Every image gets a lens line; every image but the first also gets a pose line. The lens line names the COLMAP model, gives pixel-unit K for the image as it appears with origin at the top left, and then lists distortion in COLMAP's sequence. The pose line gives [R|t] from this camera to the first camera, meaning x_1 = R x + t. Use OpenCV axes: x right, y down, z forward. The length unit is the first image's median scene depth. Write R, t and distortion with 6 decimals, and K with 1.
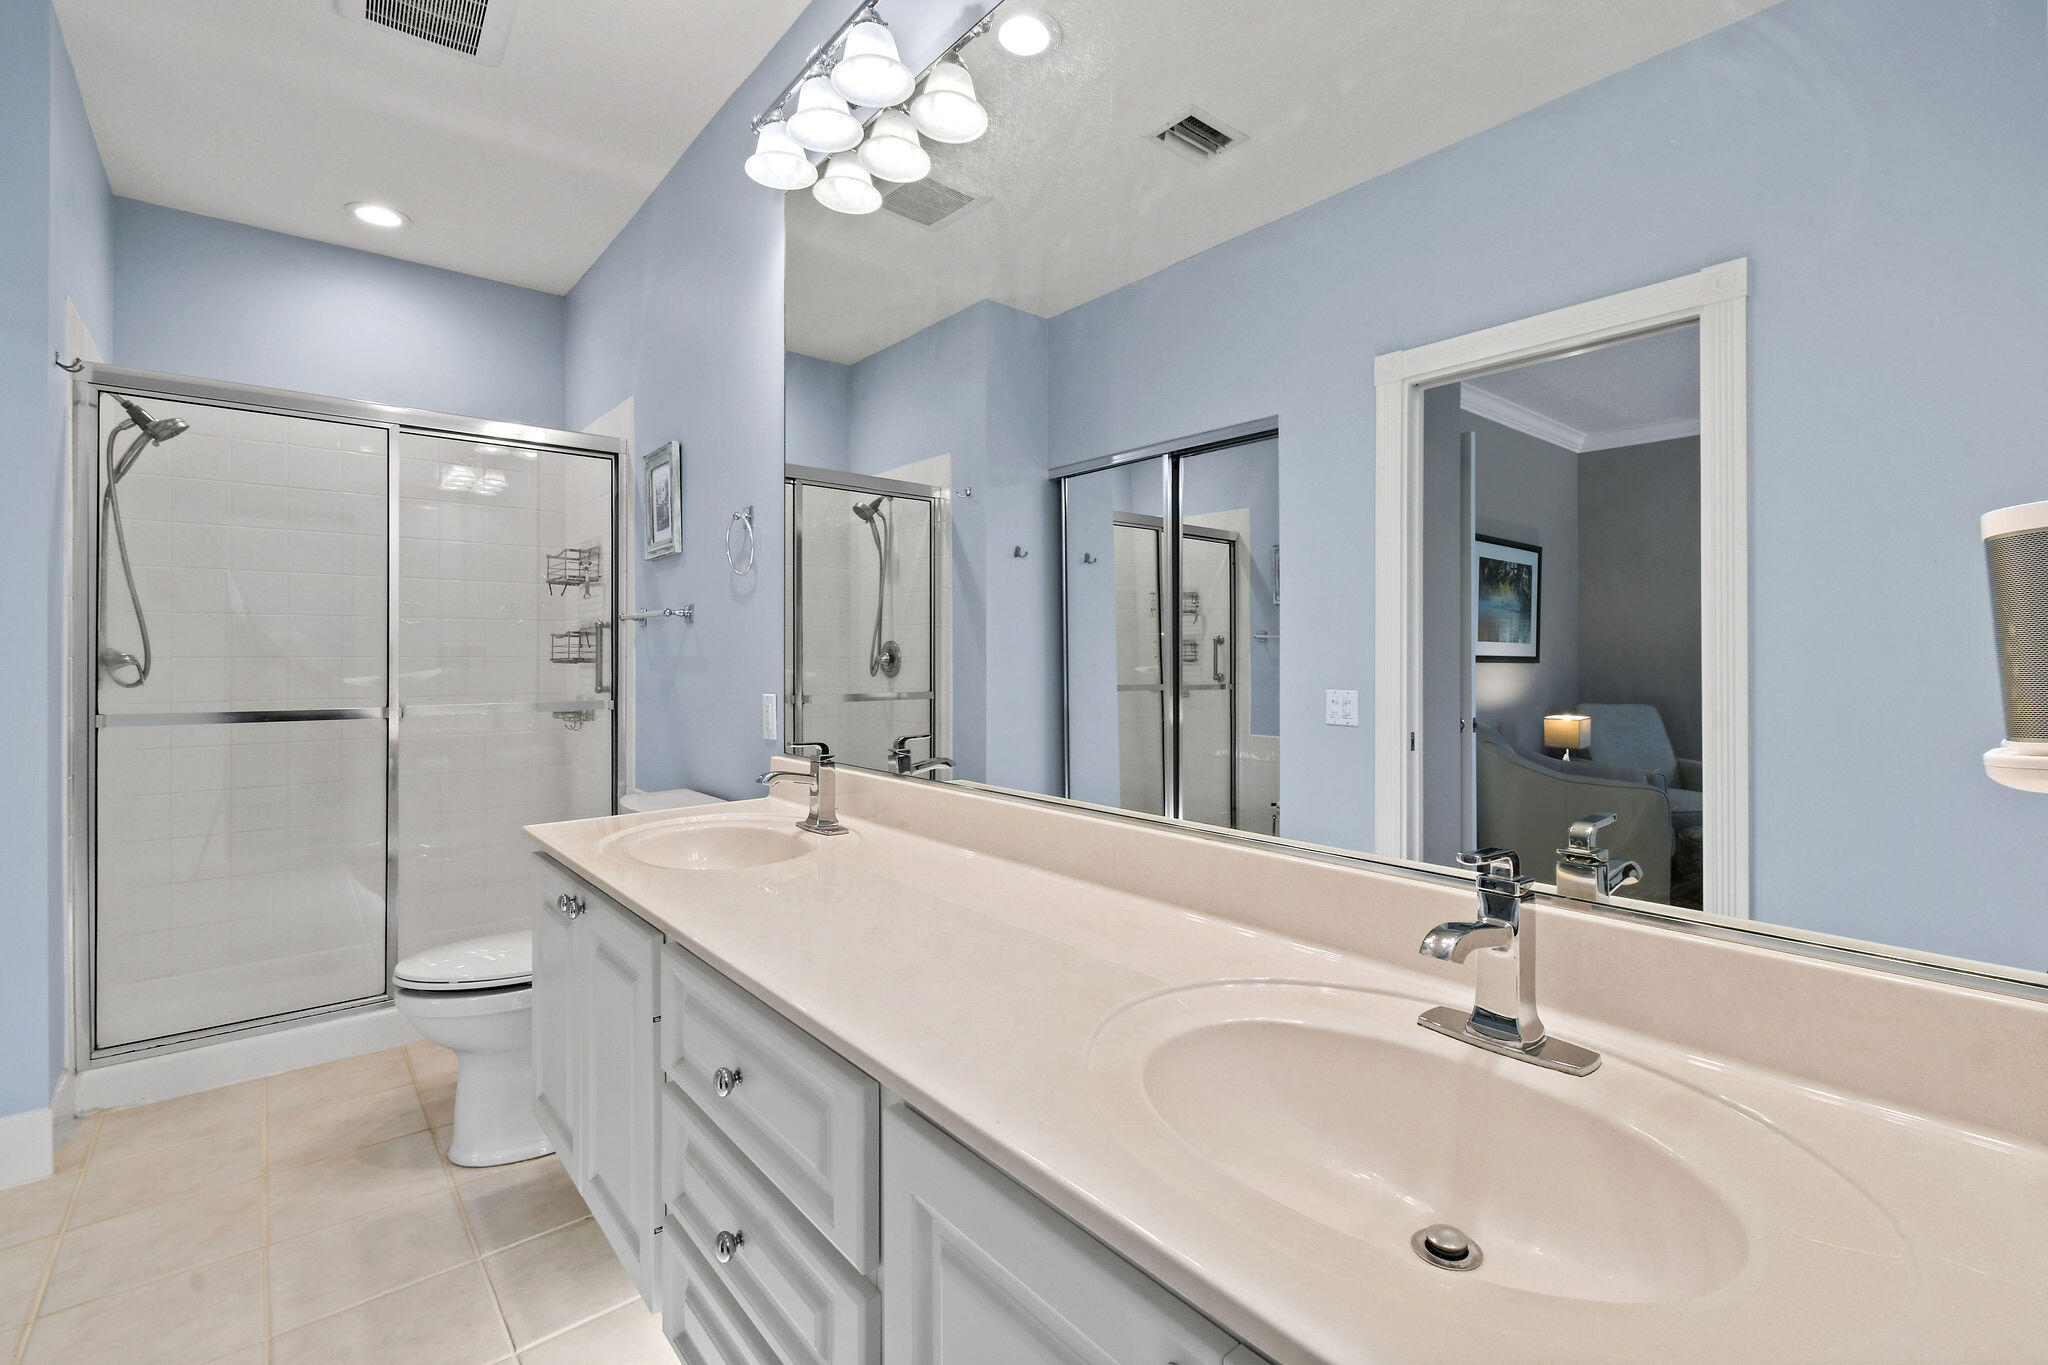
lens RADIAL K [[883.4, 0, 1052.5], [0, 883.4, 674.4], [0, 0, 1]] dist [0.003066, 0.000230]
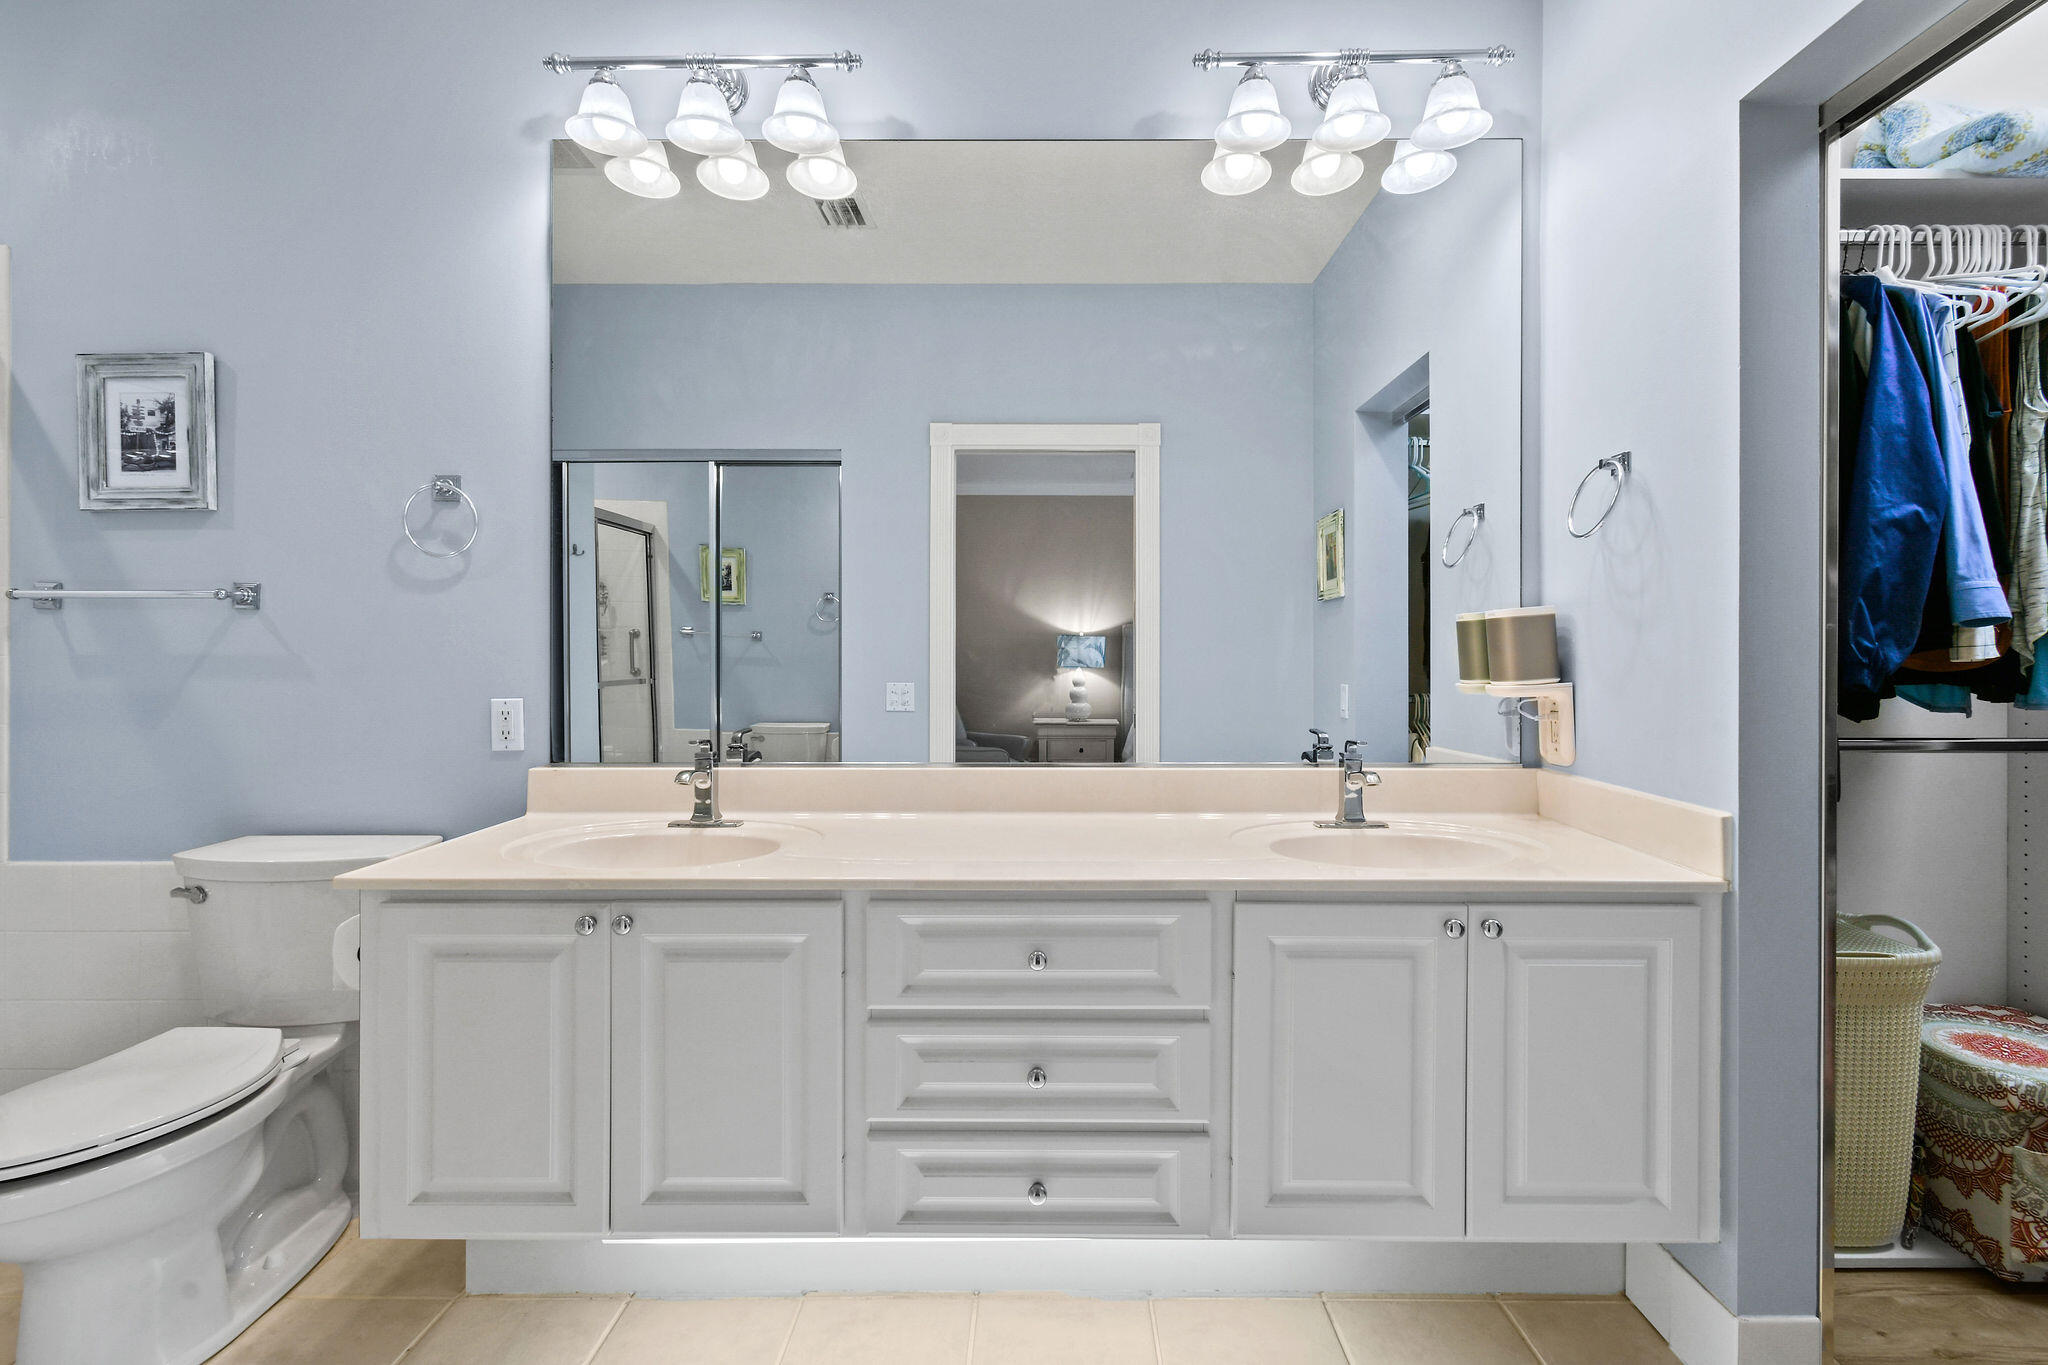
lens RADIAL K [[883.4, 0, 1052.5], [0, 883.4, 674.4], [0, 0, 1]] dist [0.003066, 0.000230]
pose [[0.672792, -0.010852, 0.739752, -0.233271], [0.002995, 0.999924, 0.011944, -0.004204], [-0.739825, -0.005820, 0.672774, 0.003136]]
